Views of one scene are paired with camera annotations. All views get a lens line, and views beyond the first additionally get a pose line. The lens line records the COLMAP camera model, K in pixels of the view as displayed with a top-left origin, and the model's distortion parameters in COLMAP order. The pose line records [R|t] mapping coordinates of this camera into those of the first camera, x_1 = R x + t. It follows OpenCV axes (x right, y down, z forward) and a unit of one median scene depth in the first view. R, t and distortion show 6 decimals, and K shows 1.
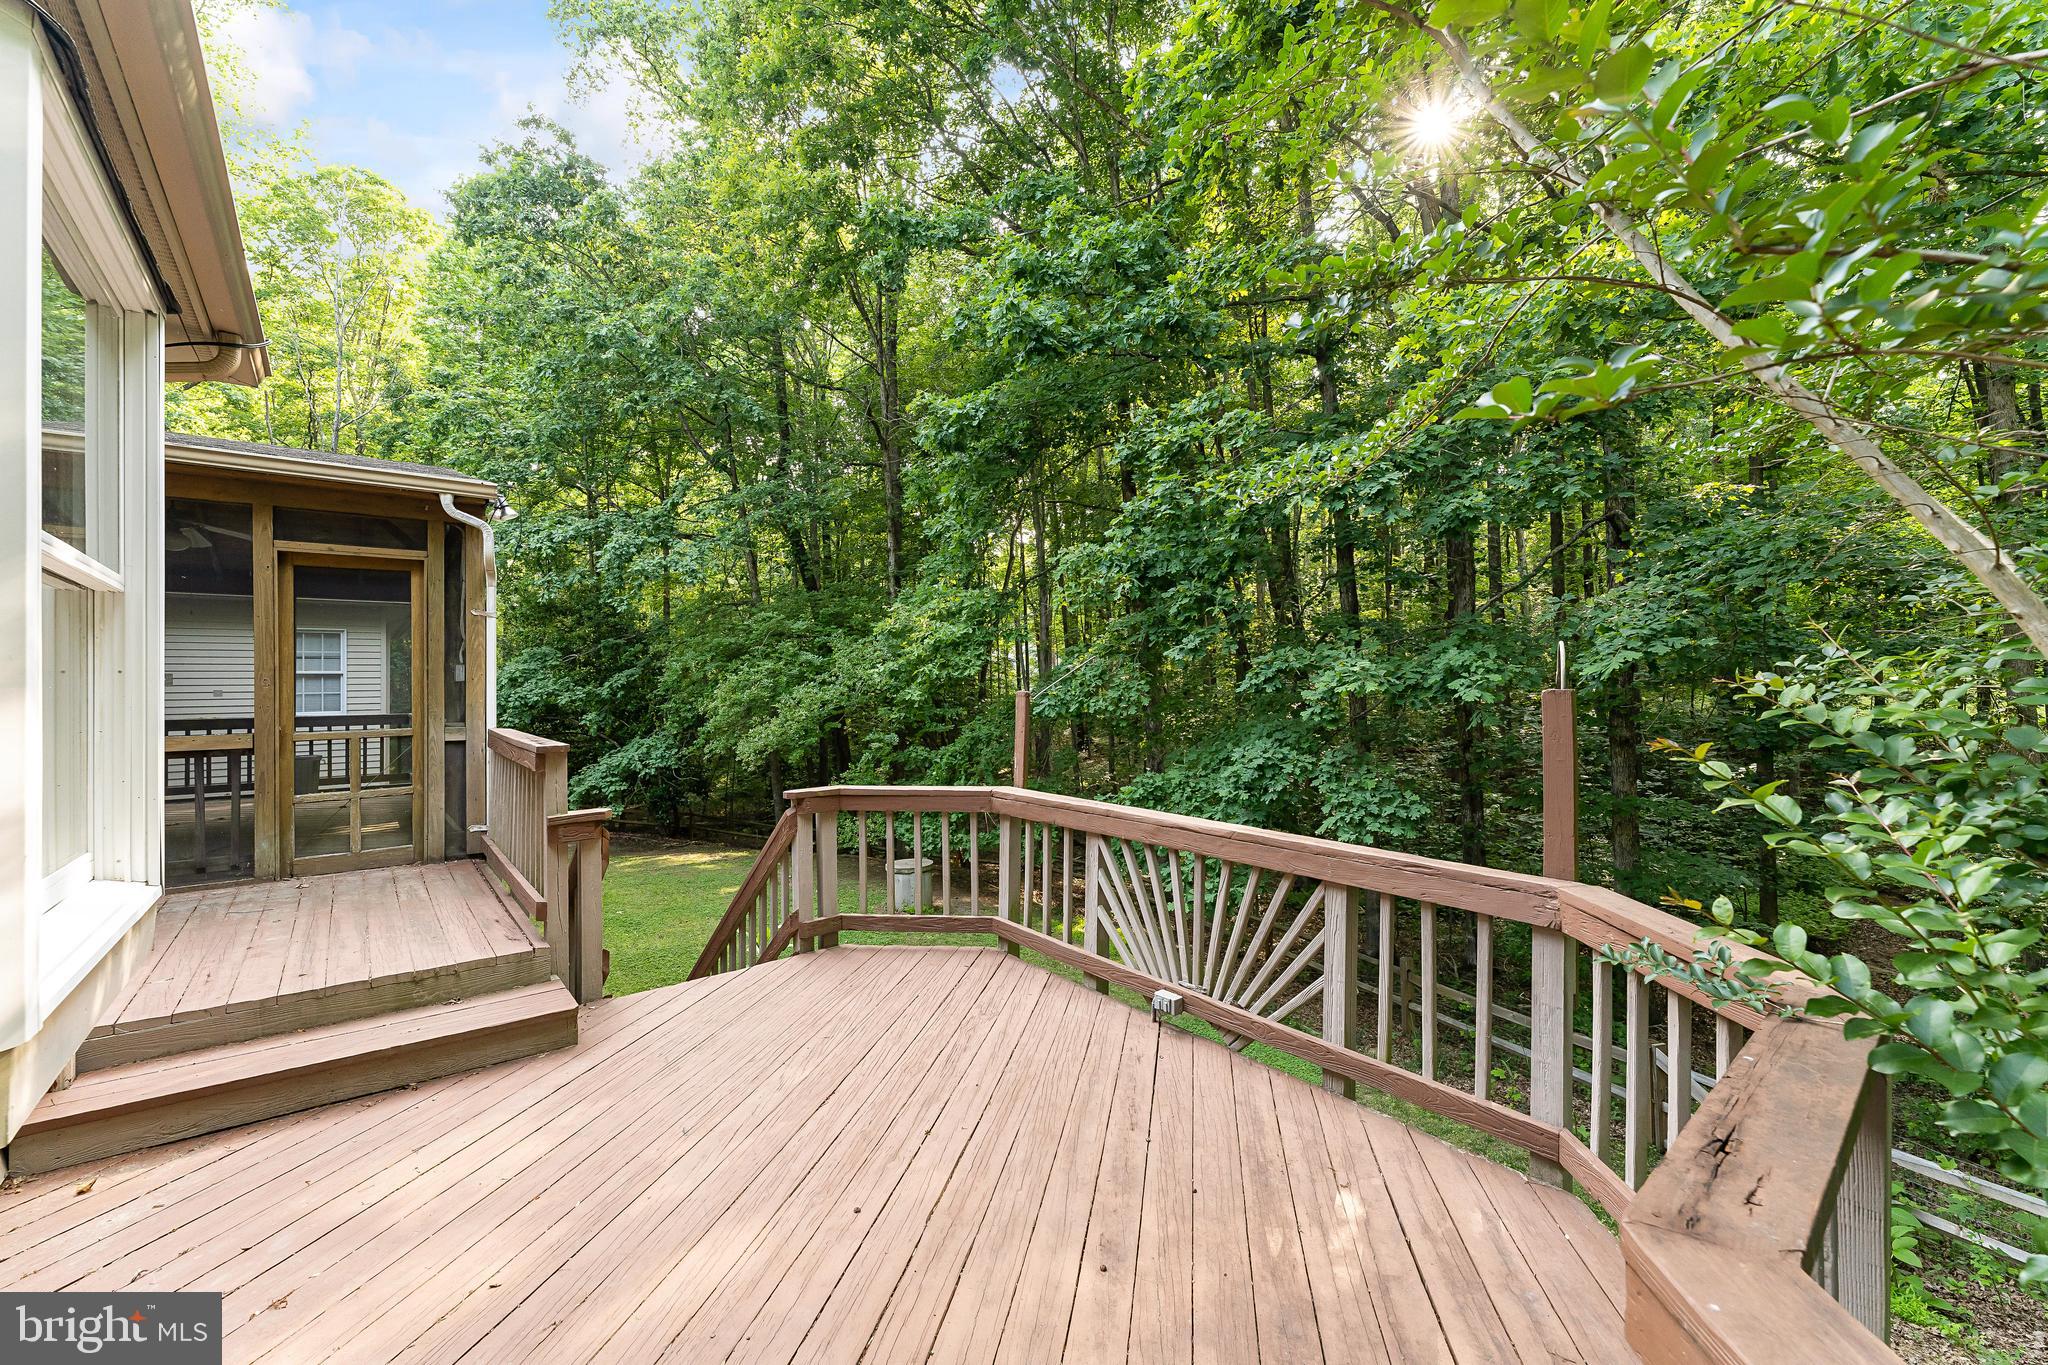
lens RADIAL K [[831.1, 0, 1024.0], [0, 831.1, 682.5], [0, 0, 1]] dist [0.000158, 0.000013]
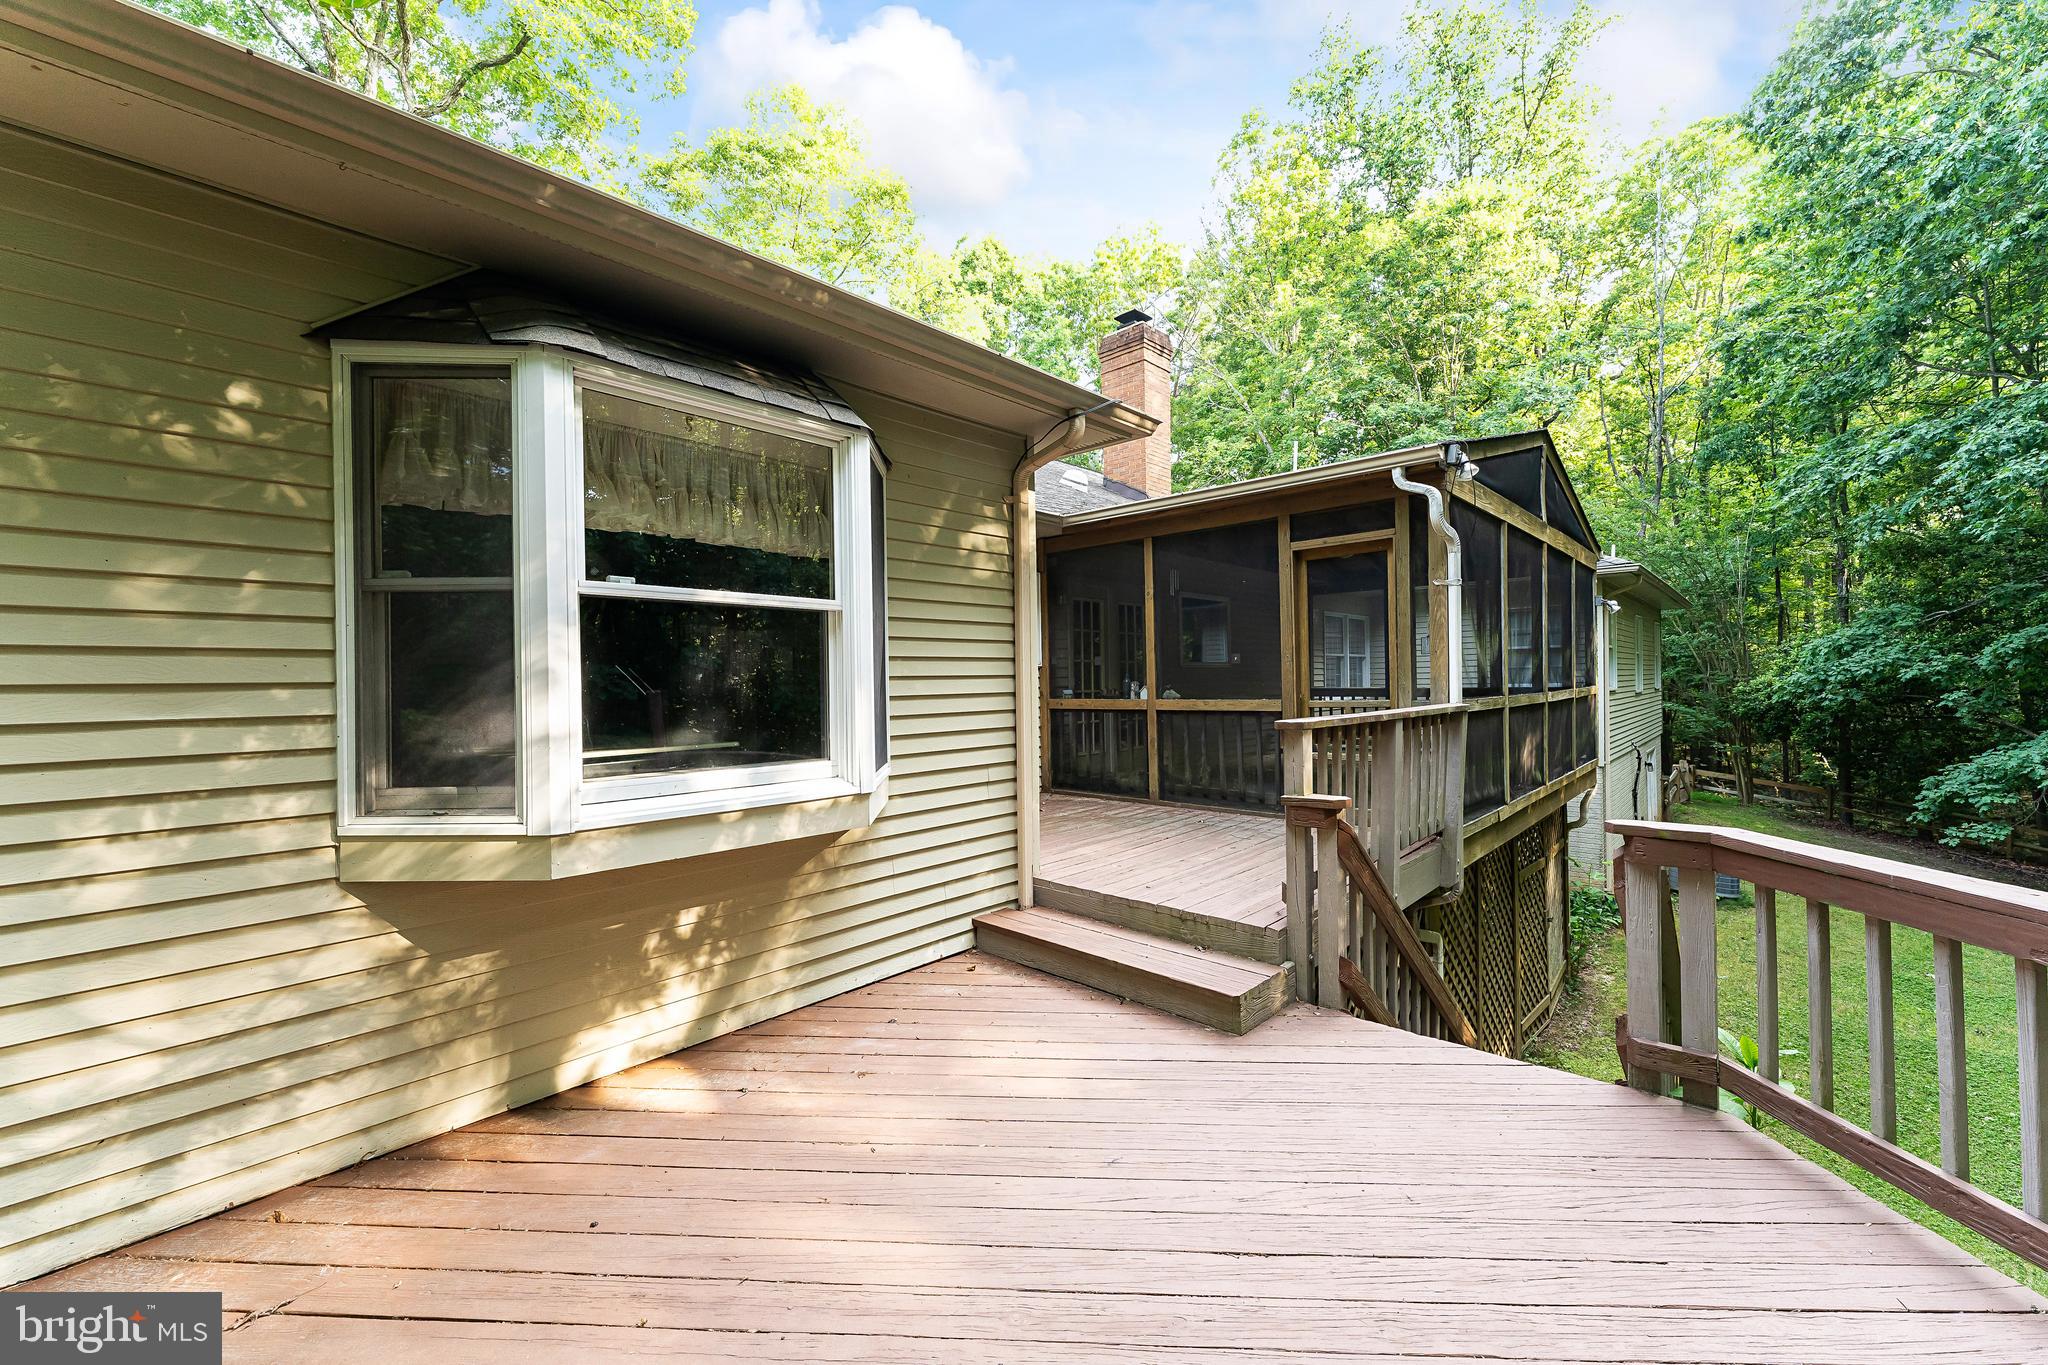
lens RADIAL K [[802.2, 0, 1024.0], [0, 802.2, 682.5], [0, 0, 1]] dist [-0.011326, -0.000103]
pose [[0.127911, 0.011192, -0.991722, 0.214751], [0.021178, 0.999678, 0.014014, 0.009803], [0.991559, -0.022795, 0.127633, 0.426079]]
